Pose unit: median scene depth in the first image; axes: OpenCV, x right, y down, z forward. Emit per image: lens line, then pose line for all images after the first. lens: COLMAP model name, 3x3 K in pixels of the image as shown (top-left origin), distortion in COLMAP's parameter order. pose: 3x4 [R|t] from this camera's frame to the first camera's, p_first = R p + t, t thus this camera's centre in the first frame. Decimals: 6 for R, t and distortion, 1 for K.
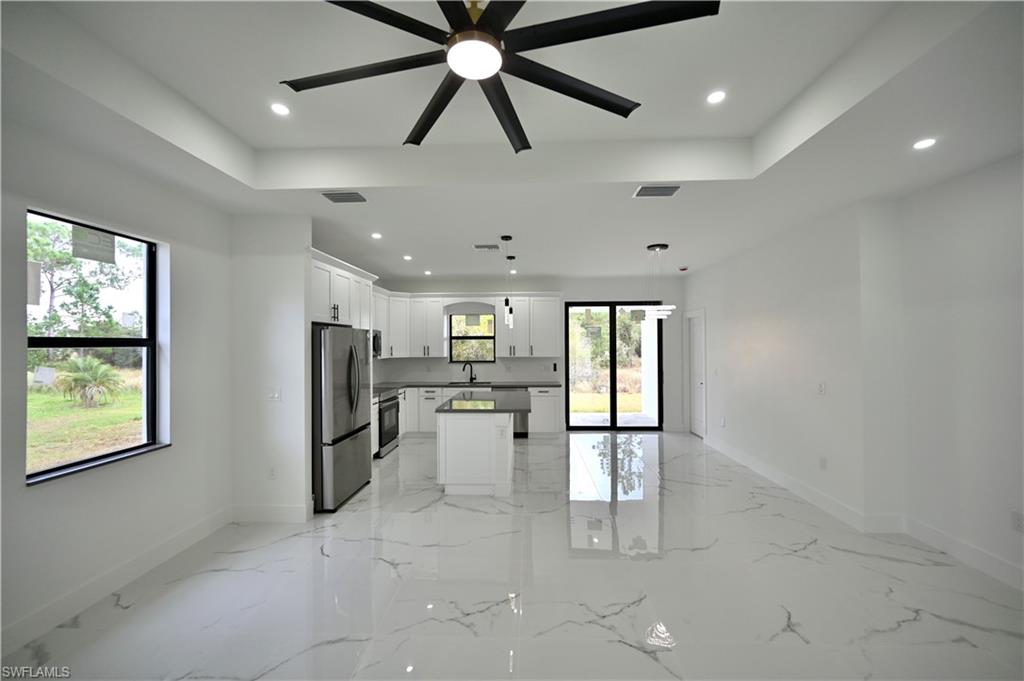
lens RADIAL K [[412.8, 0, 513.2], [0, 412.8, 342.5], [0, 0, 1]] dist [-0.000090, -0.000008]
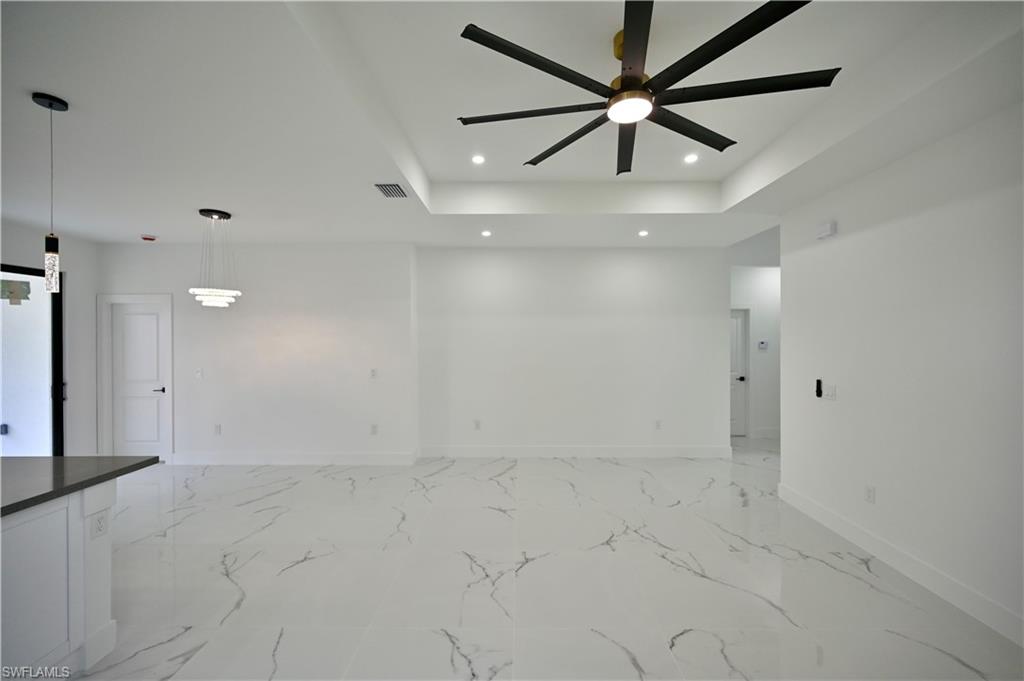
lens RADIAL K [[412.8, 0, 515.5], [0, 412.8, 336.7], [0, 0, 1]] dist [-0.000090, -0.000008]
pose [[-0.041167, 0.011386, 0.999087, -0.459731], [-0.001217, 0.999934, -0.011446, 0.008980], [-0.999152, -0.001687, -0.041150, 0.479683]]
